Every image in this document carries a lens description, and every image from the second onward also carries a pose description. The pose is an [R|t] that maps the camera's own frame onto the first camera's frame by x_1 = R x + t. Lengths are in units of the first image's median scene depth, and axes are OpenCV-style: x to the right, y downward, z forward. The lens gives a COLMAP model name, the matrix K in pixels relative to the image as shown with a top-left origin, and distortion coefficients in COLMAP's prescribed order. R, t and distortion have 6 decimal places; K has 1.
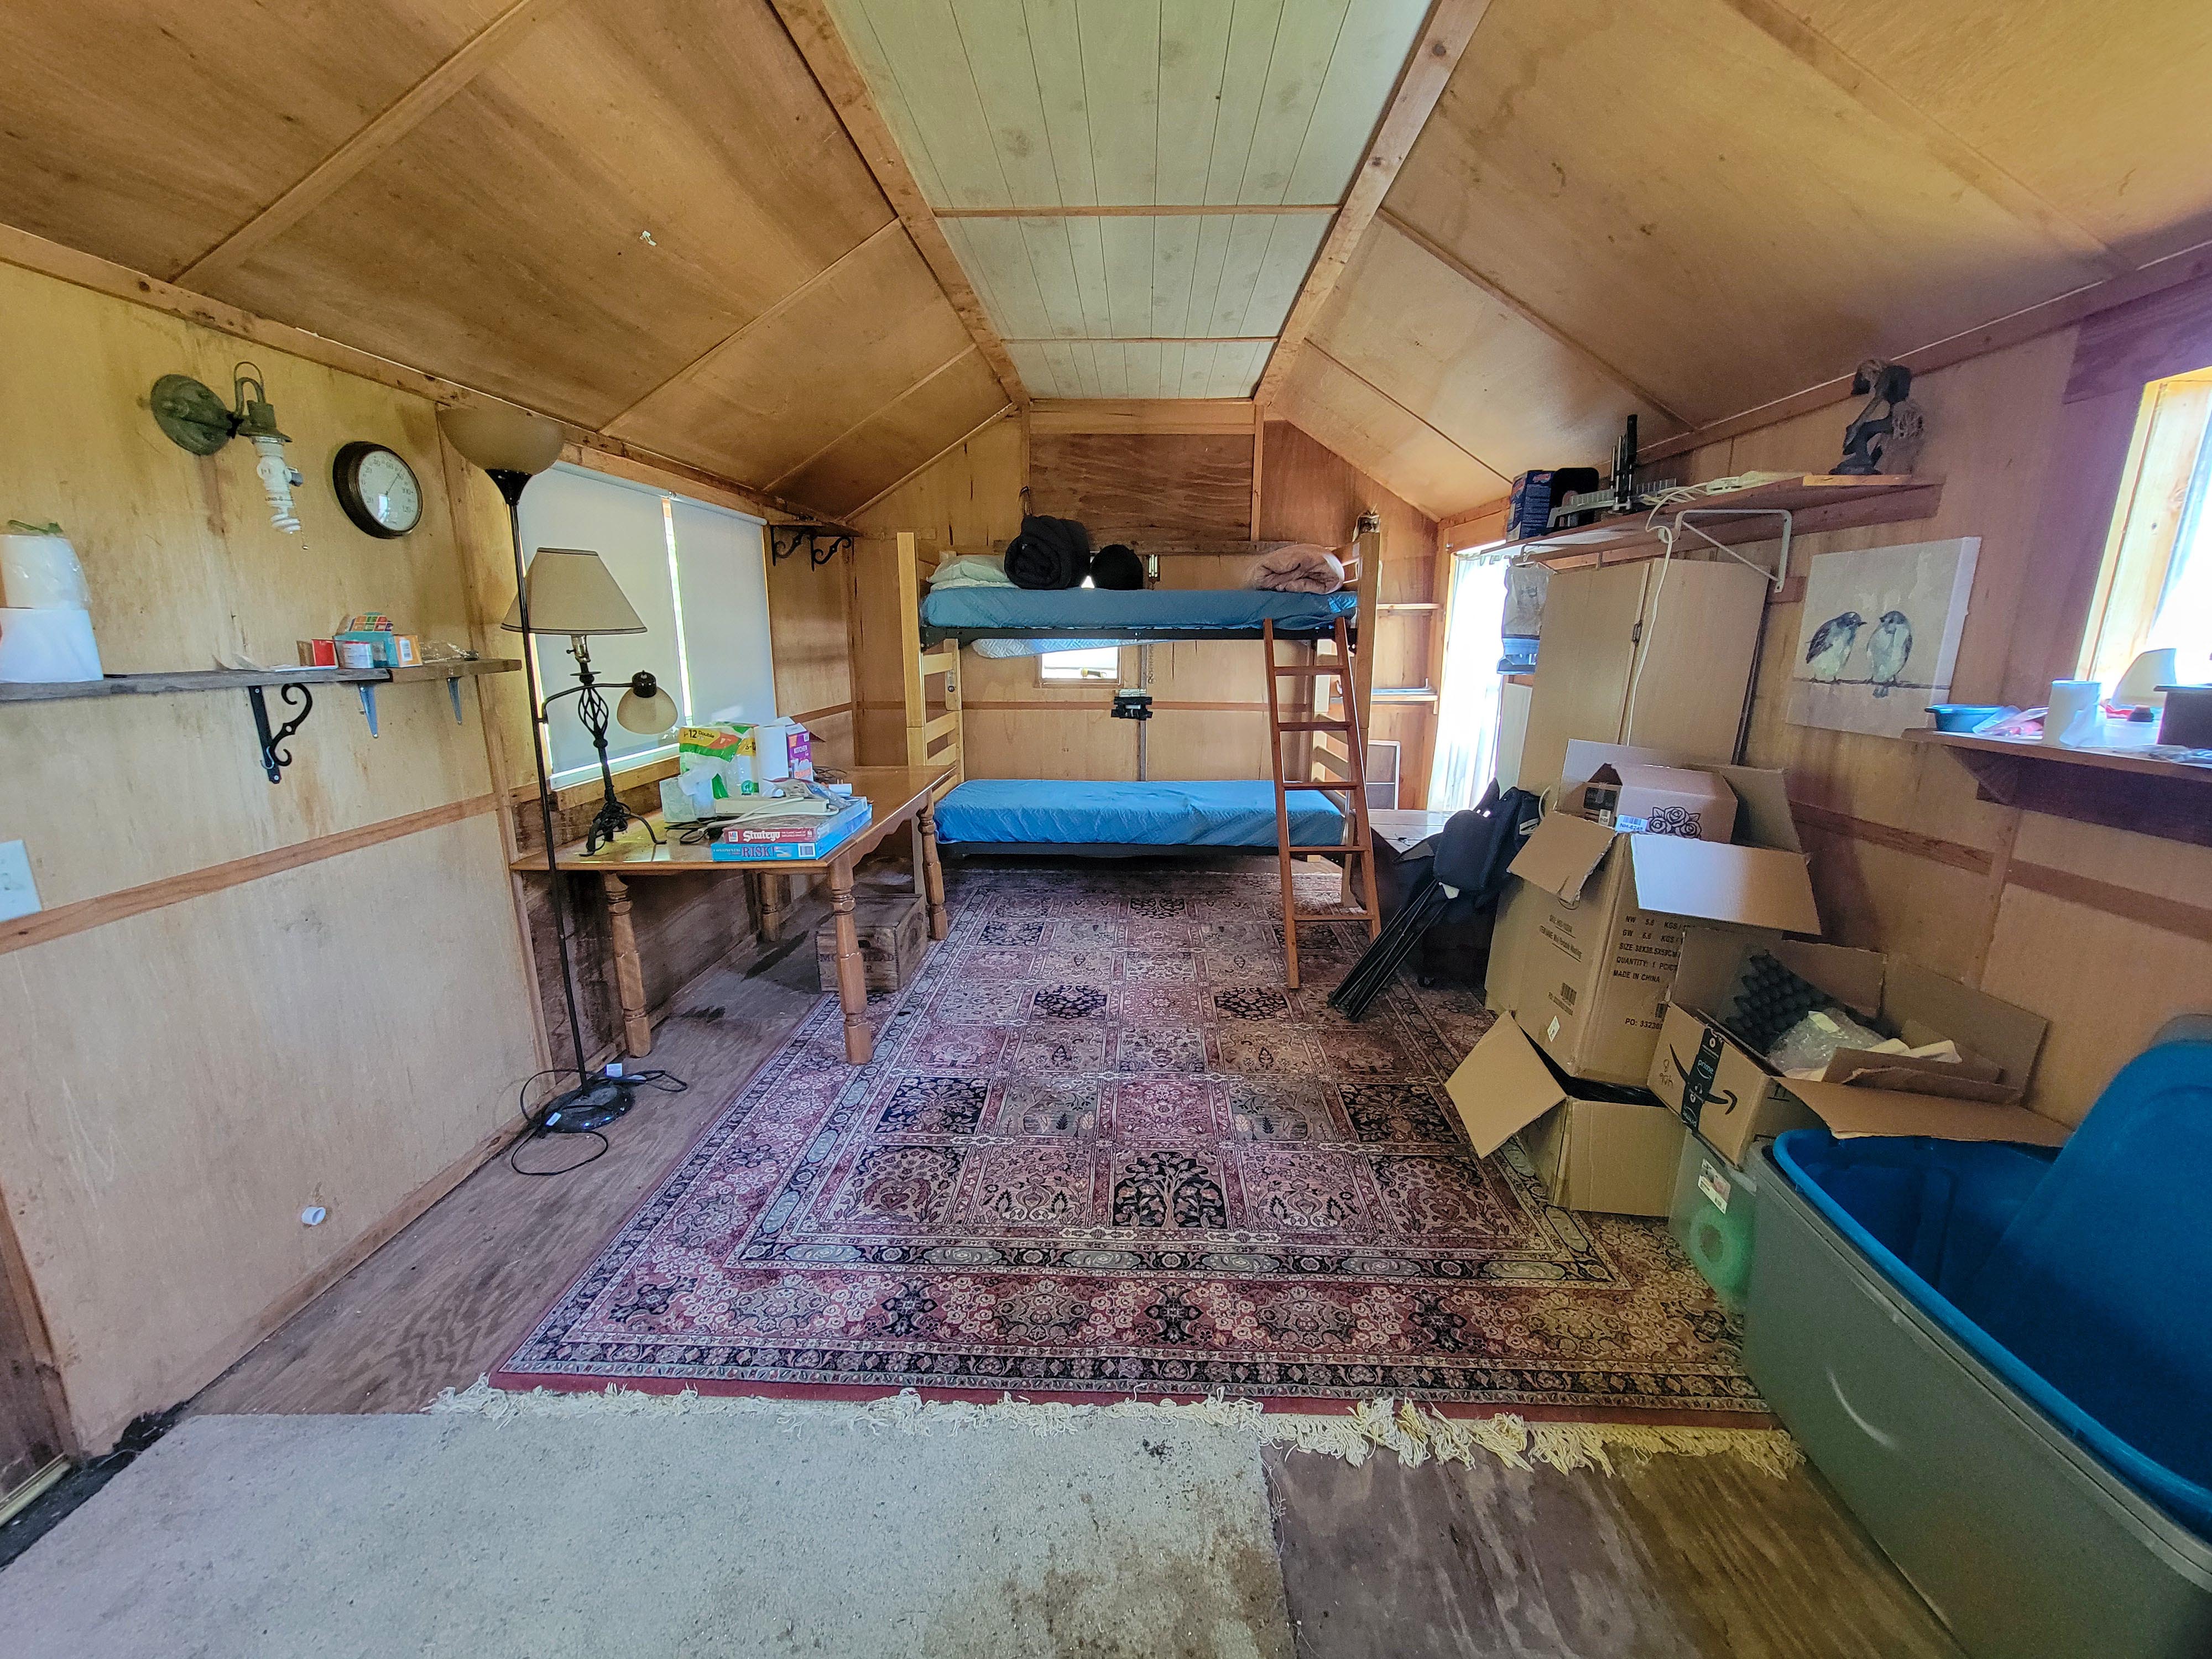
lens RADIAL K [[891.3, 0, 1109.5], [0, 891.3, 837.1], [0, 0, 1]] dist [0.000343, 0.000344]
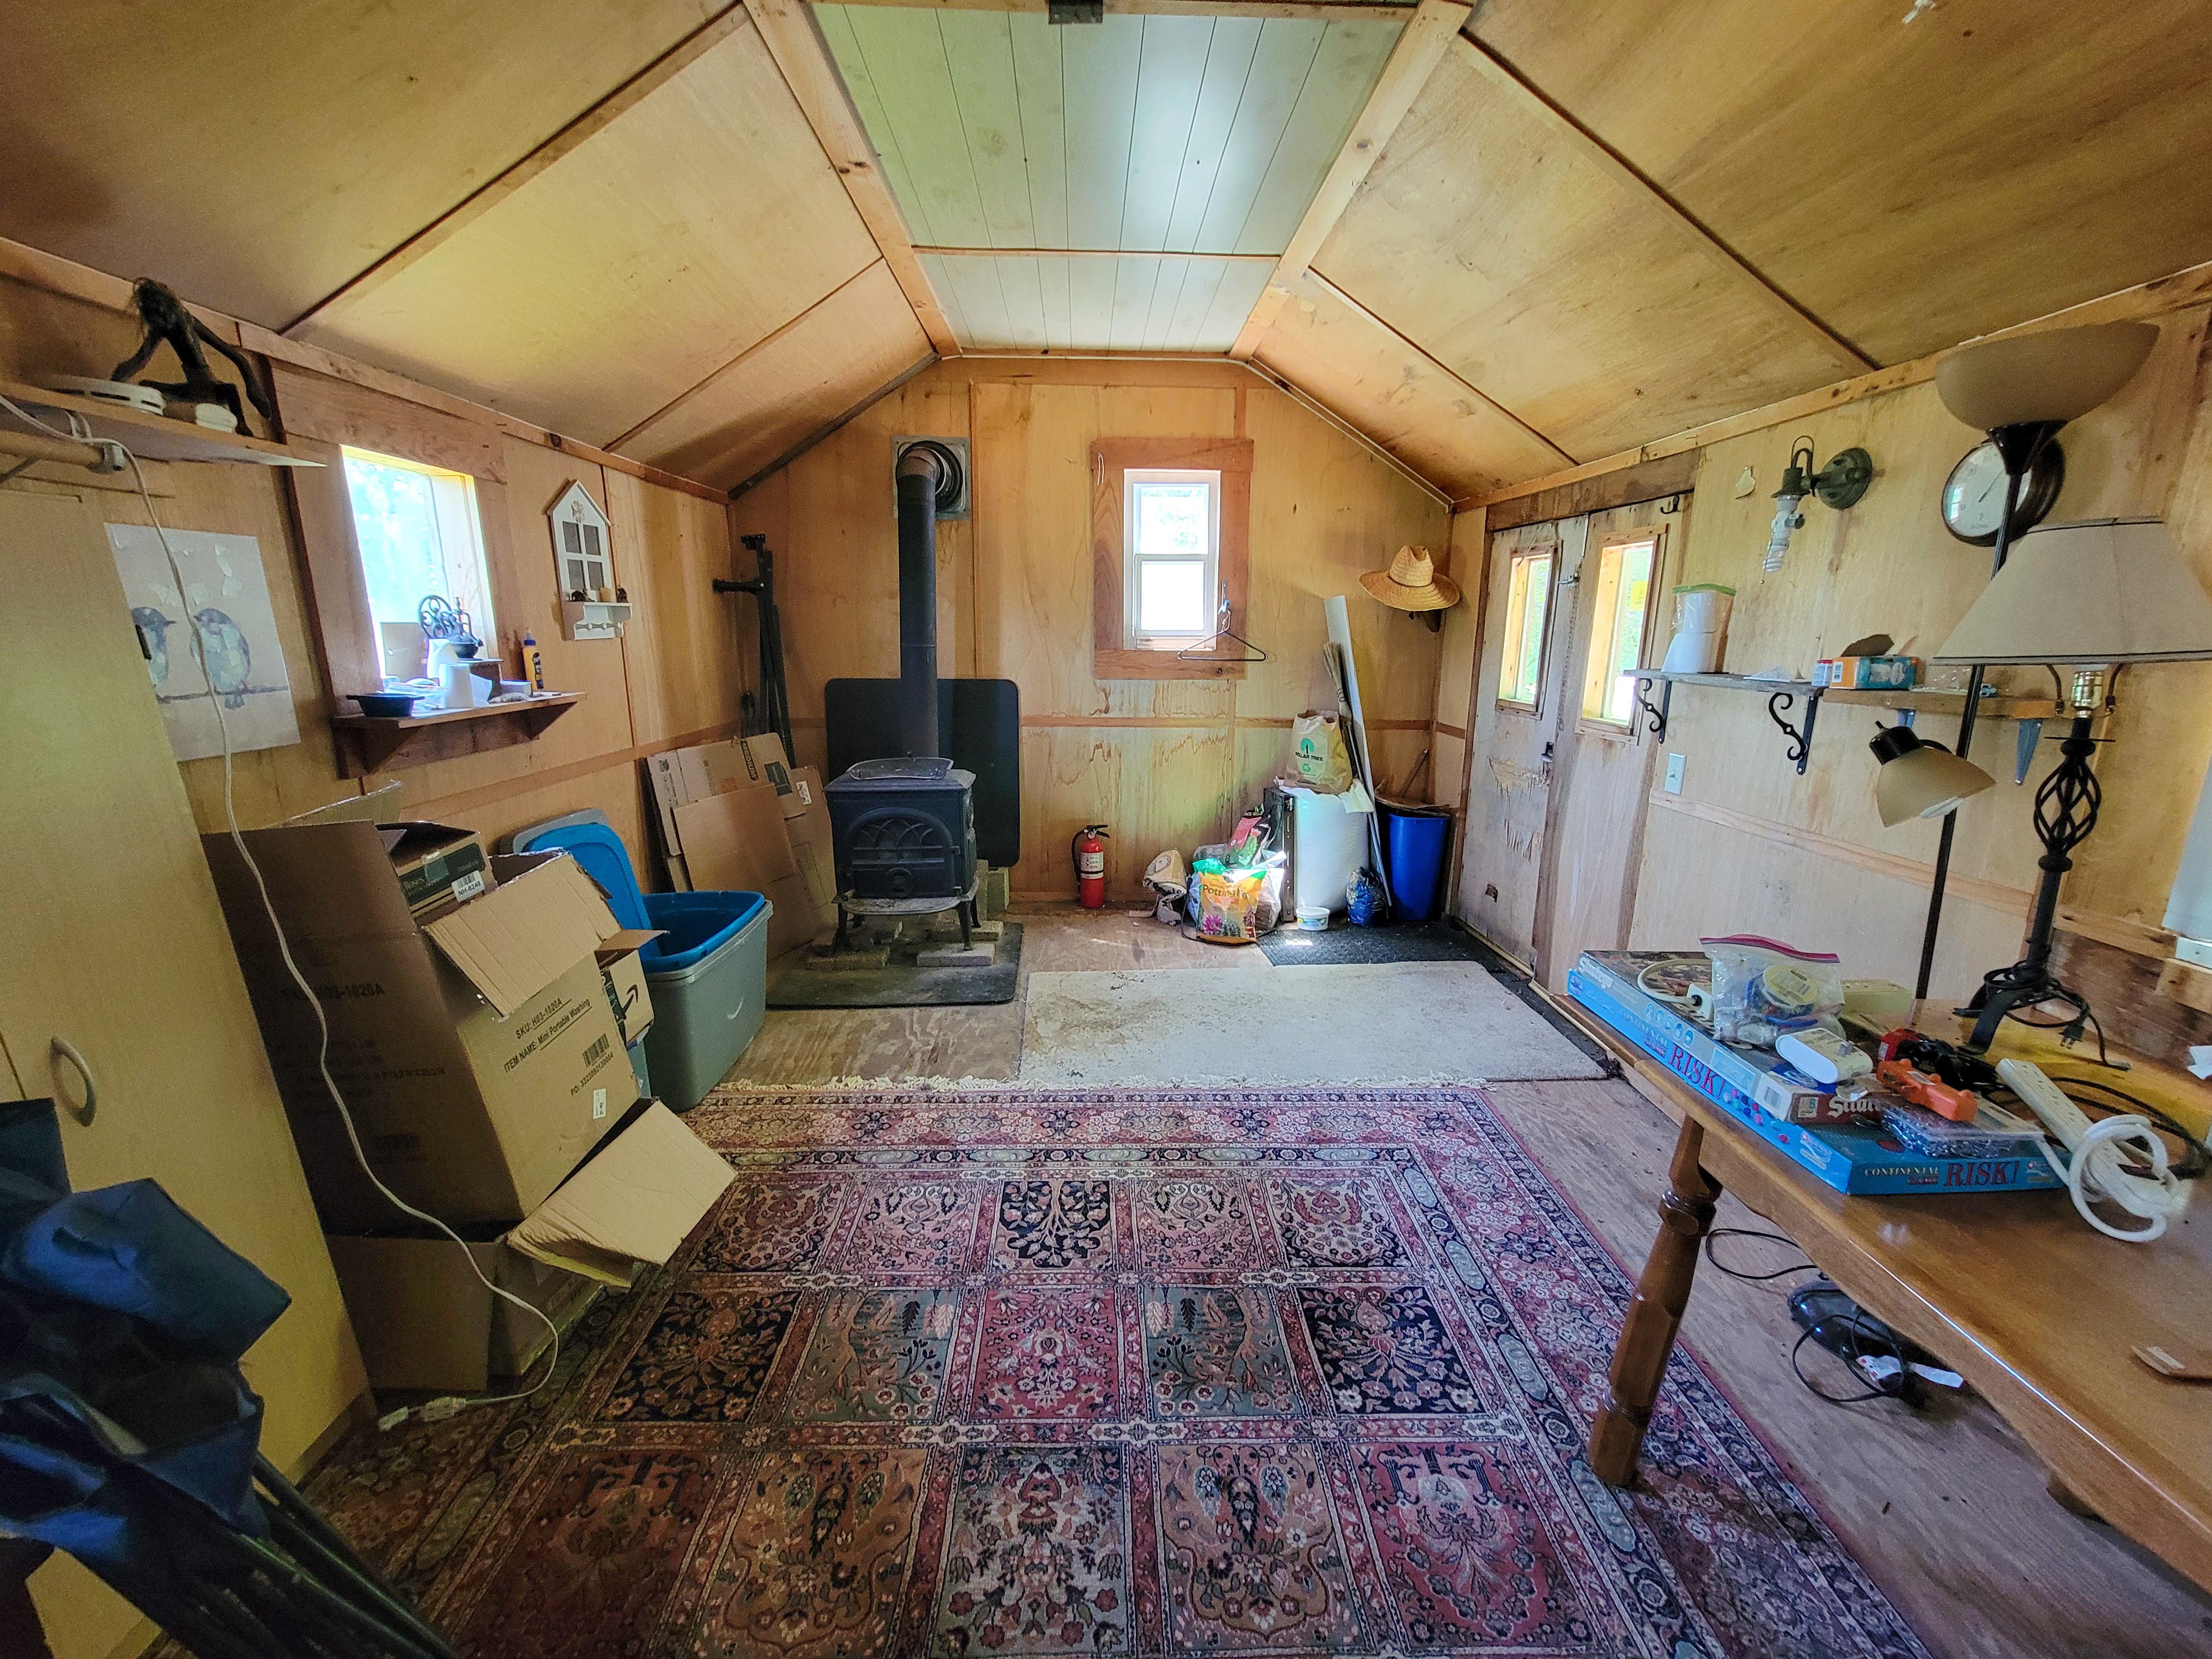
lens RADIAL K [[891.3, 0, 1114.1], [0, 891.3, 832.1], [0, 0, 1]] dist [0.000343, 0.000344]
pose [[-0.997883, 0.001736, -0.065010, 0.065160], [-0.027336, 0.895845, 0.443526, -0.419070], [0.059009, 0.444364, -0.893901, 1.724018]]
